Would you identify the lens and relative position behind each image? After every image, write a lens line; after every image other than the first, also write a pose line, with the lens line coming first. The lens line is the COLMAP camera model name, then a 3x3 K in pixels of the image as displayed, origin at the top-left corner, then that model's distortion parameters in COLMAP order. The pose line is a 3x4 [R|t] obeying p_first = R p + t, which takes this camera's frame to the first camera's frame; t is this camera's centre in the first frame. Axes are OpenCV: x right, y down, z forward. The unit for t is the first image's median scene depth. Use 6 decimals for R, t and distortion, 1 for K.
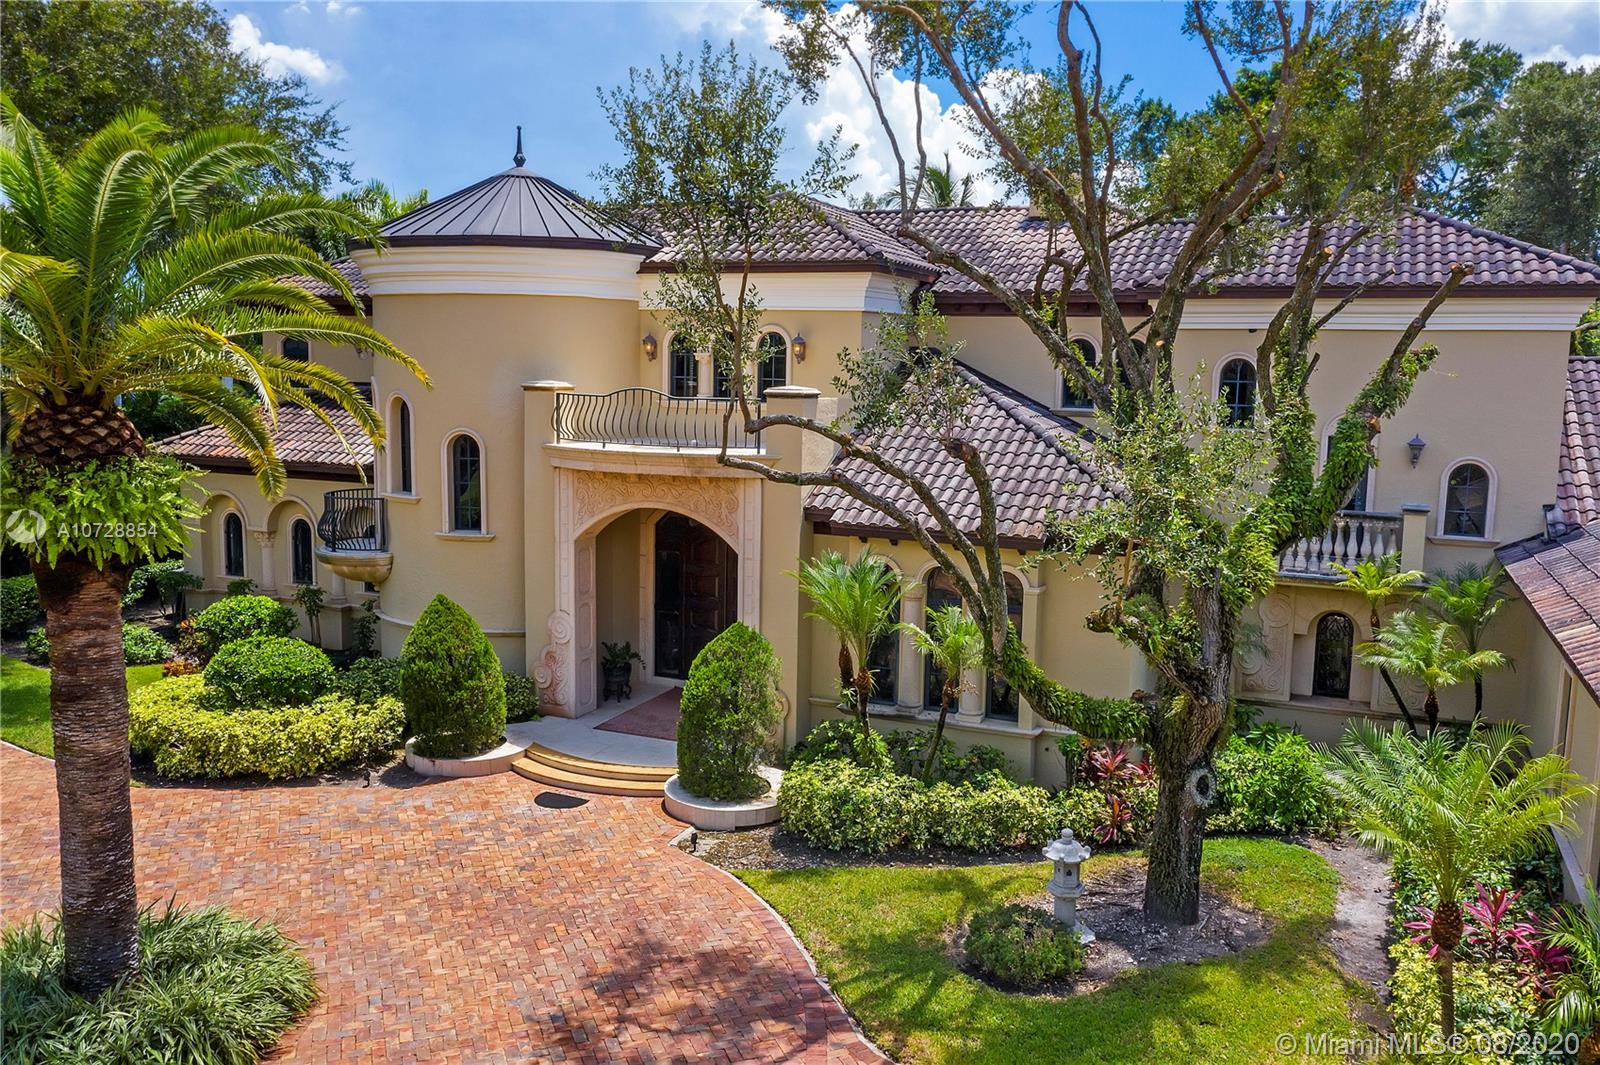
lens RADIAL K [[1241.4, 0, 800.0], [0, 1241.4, 532.5], [0, 0, 1]] dist [0.000804, -0.005589]
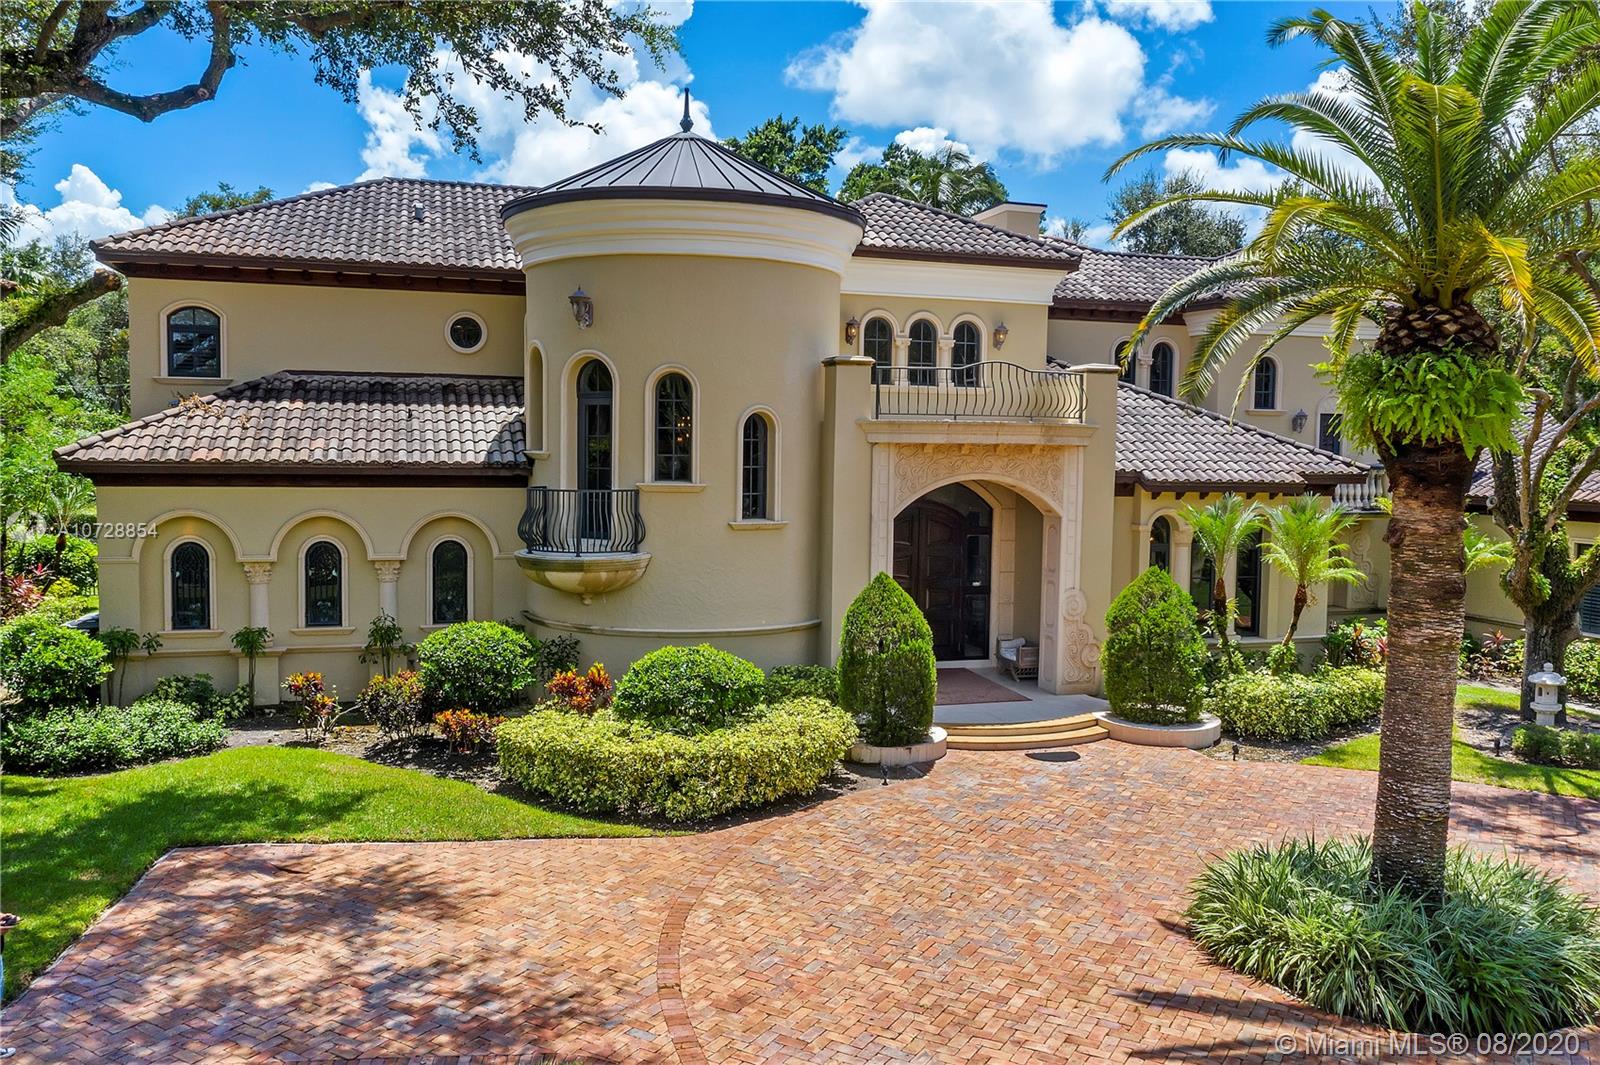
lens RADIAL K [[1234.3, 0, 797.7], [0, 1234.3, 533.6], [0, 0, 1]] dist [-0.002373, 0.001318]
pose [[0.769613, -0.049497, 0.636589, -1.049565], [0.085145, 0.996042, -0.025493, 0.044632], [-0.632808, 0.073822, 0.770782, 0.366646]]
